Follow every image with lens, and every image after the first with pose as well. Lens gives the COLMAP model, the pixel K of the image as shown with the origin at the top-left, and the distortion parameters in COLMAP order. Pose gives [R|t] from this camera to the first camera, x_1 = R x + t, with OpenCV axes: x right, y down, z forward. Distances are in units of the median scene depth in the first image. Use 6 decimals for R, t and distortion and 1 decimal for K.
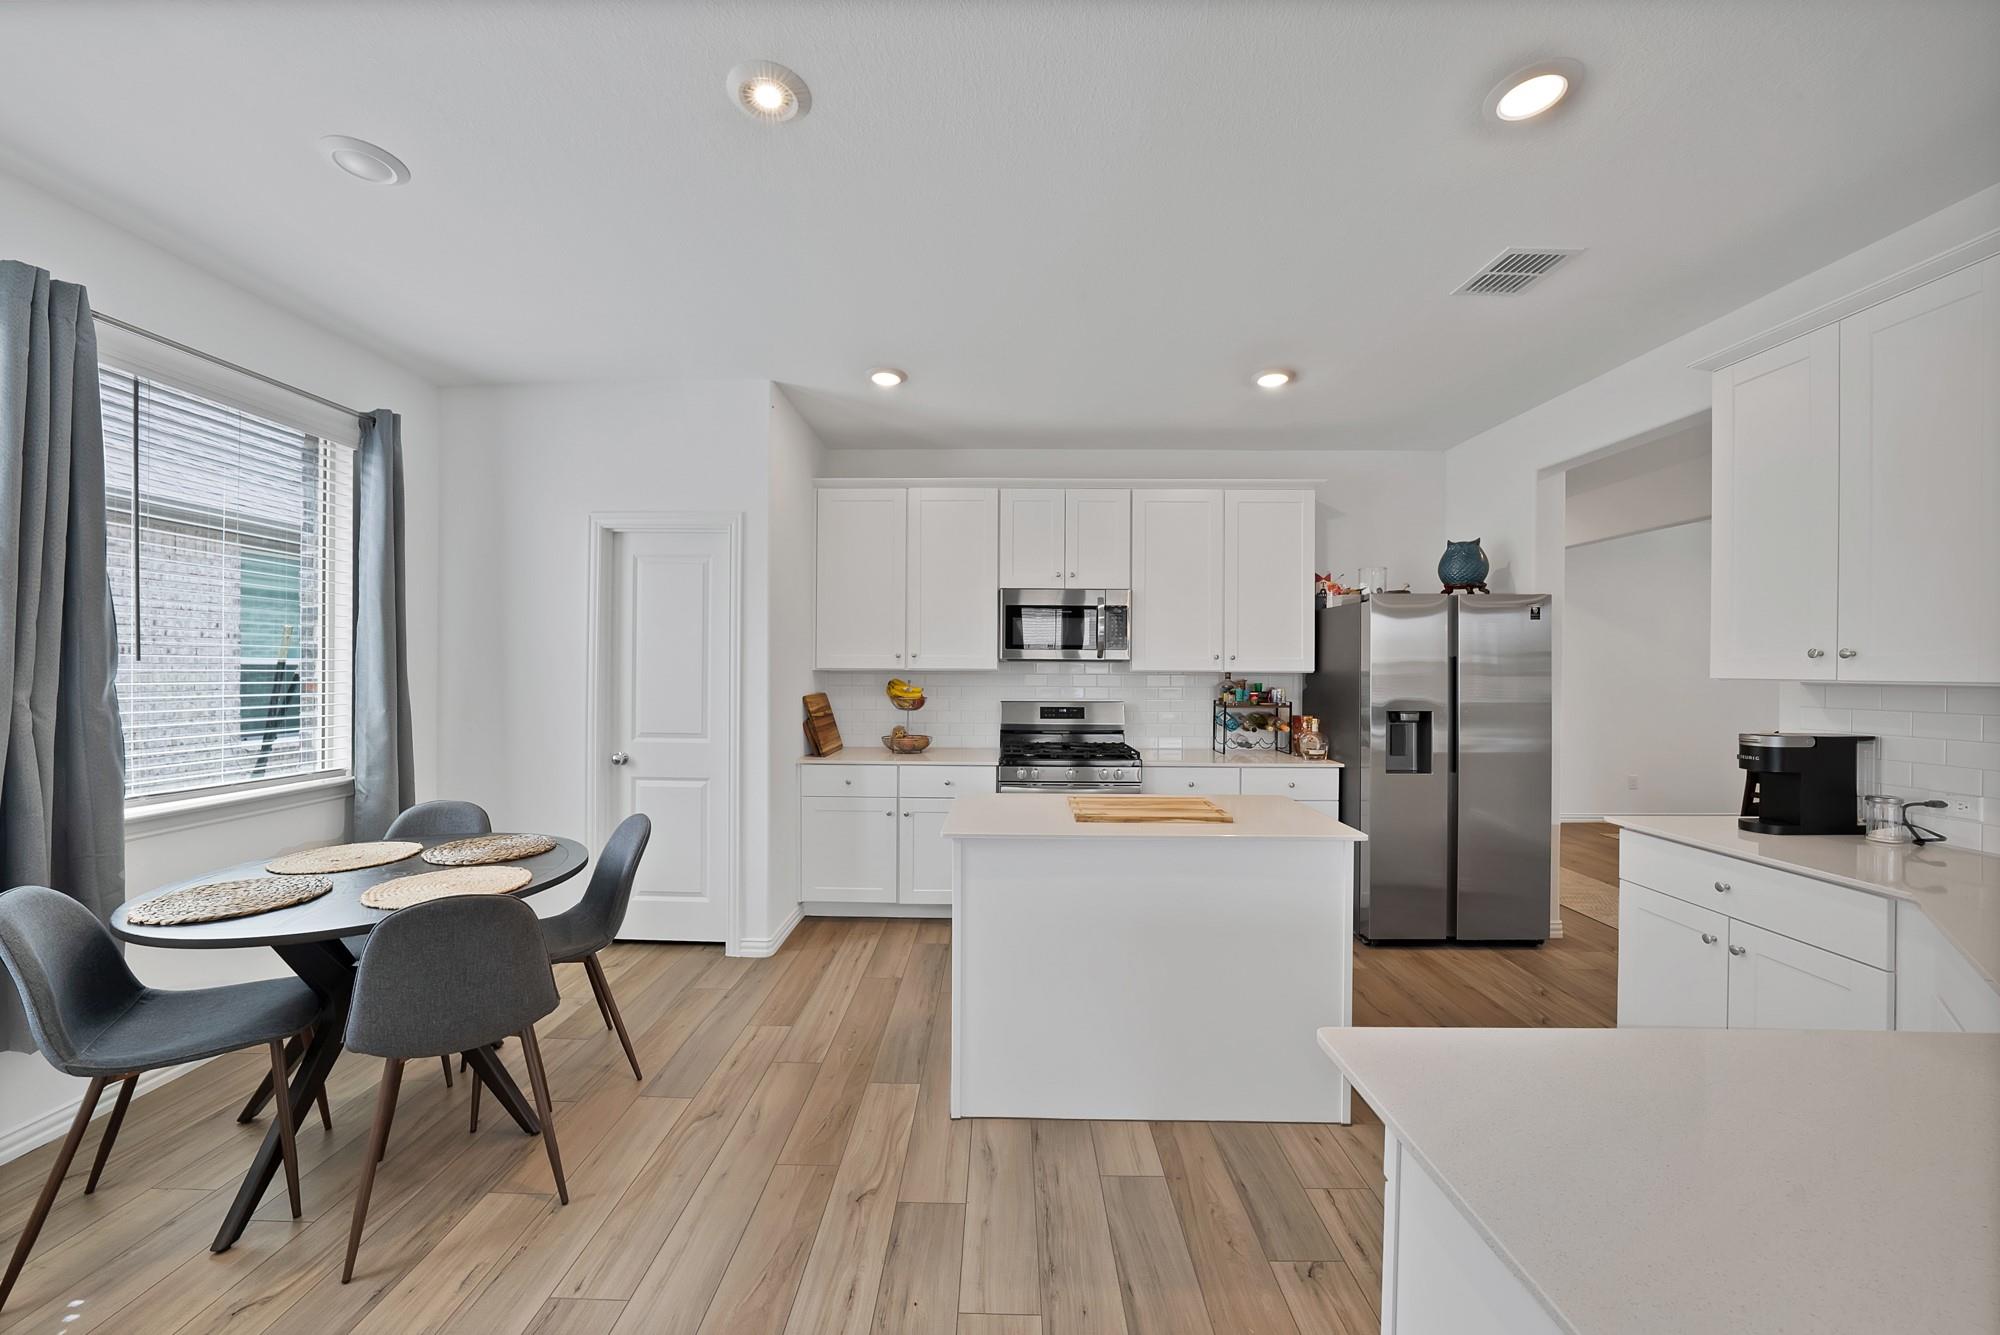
lens RADIAL K [[731.2, 0, 1000.2], [0, 731.2, 666.9], [0, 0, 1]] dist [-0.021012, 0.002359]
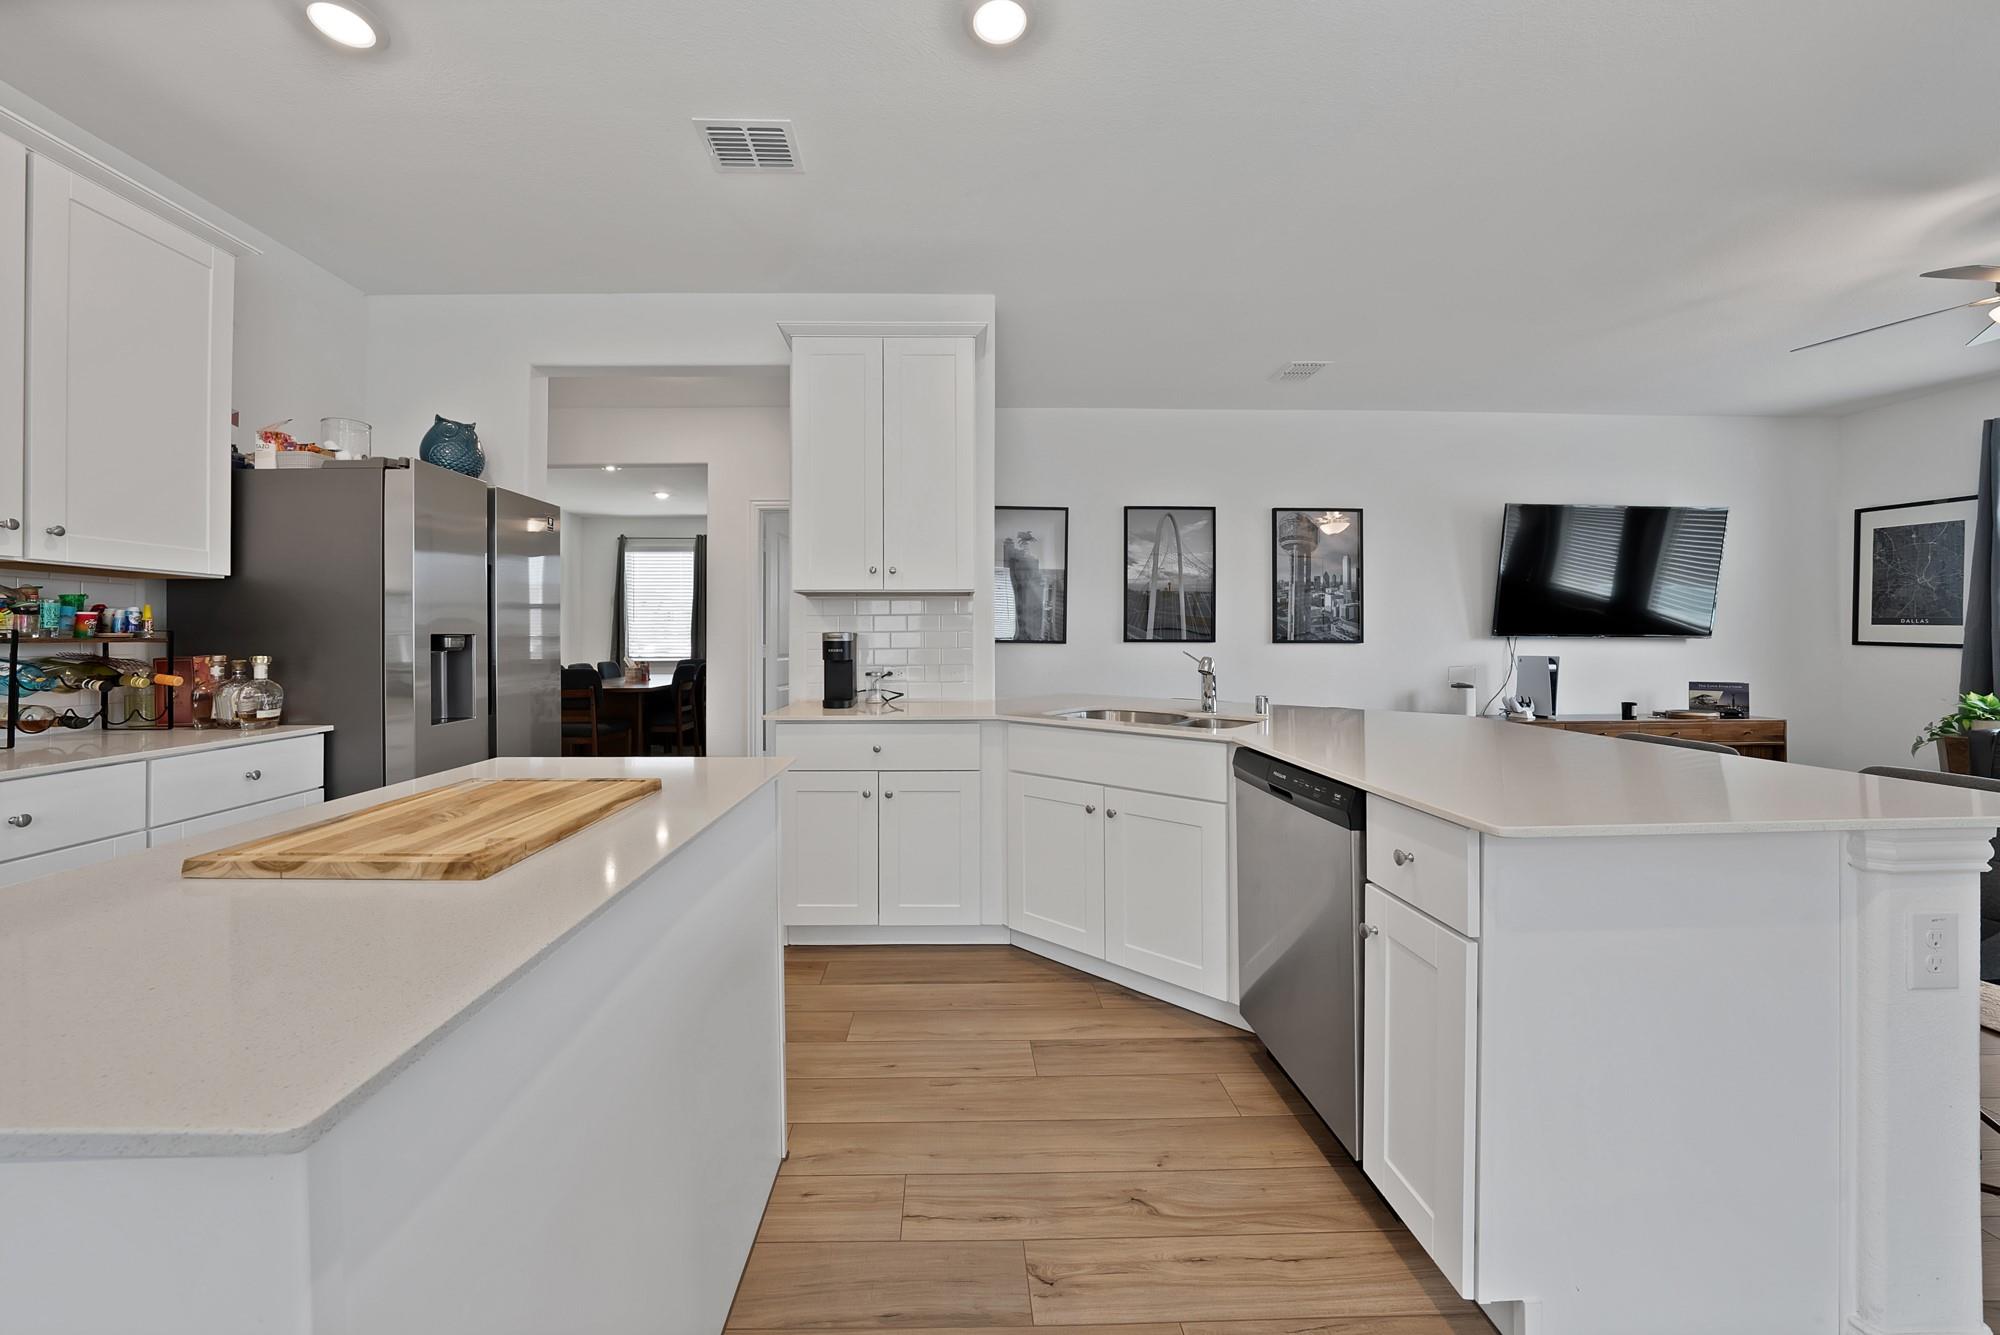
lens RADIAL K [[731.2, 0, 962.5], [0, 731.2, 633.3], [0, 0, 1]] dist [-0.021012, 0.002359]
pose [[-0.015867, 0.002071, 0.999872, -0.158712], [0.003484, 0.999992, -0.002016, 0.062026], [-0.999868, 0.003451, -0.015874, 0.497425]]
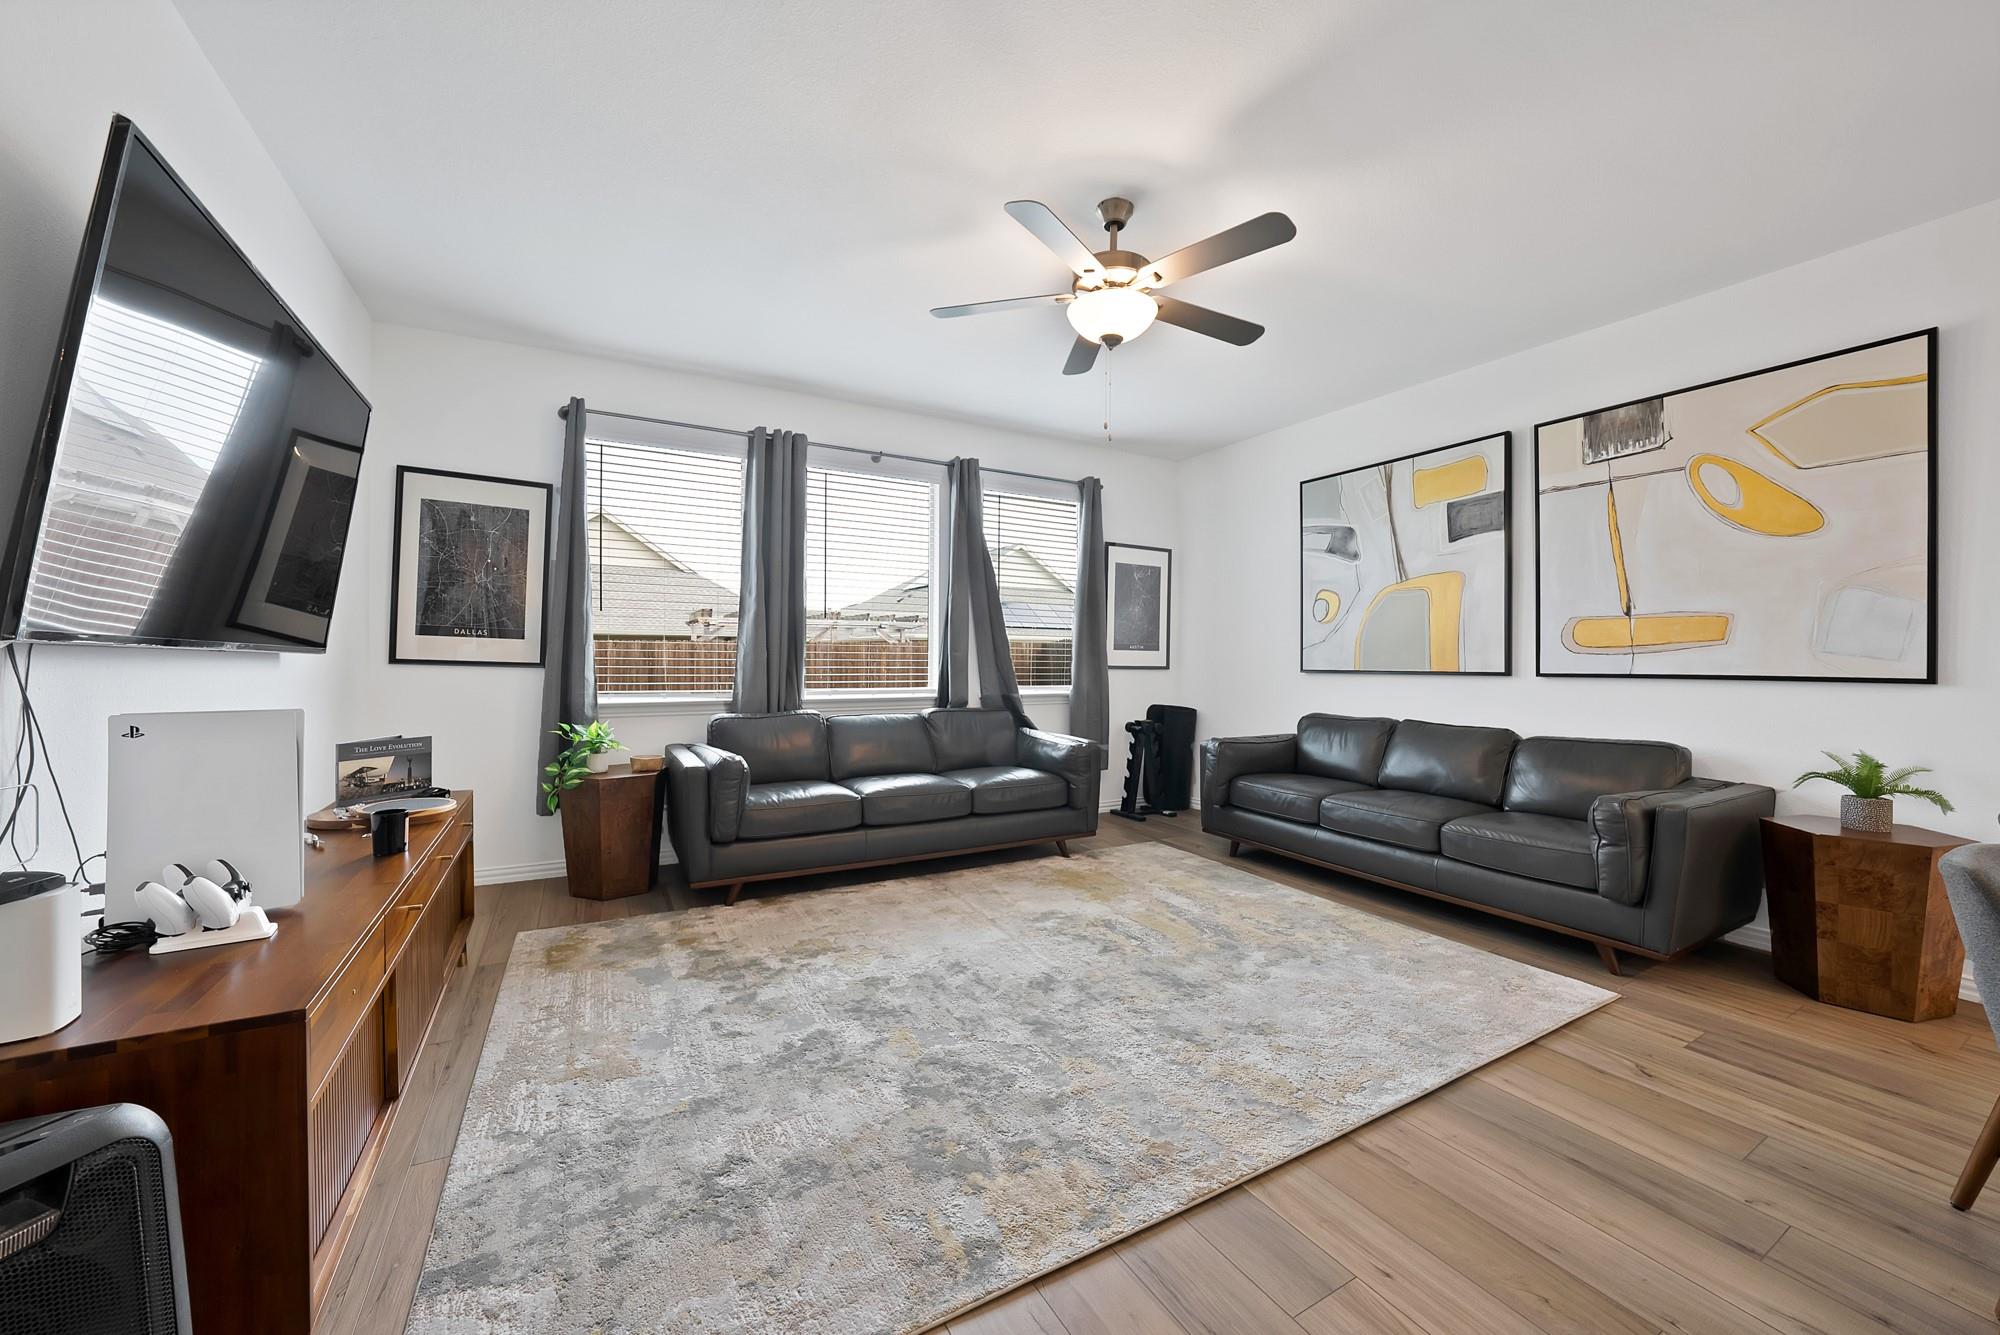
lens RADIAL K [[731.2, 0, 981.4], [0, 731.2, 661.7], [0, 0, 1]] dist [-0.021012, 0.002359]
pose [[-0.870477, -0.005123, -0.492183, 0.961057], [-0.011269, 0.999891, 0.009523, 0.067624], [0.492081, 0.013836, -0.870440, -0.029919]]
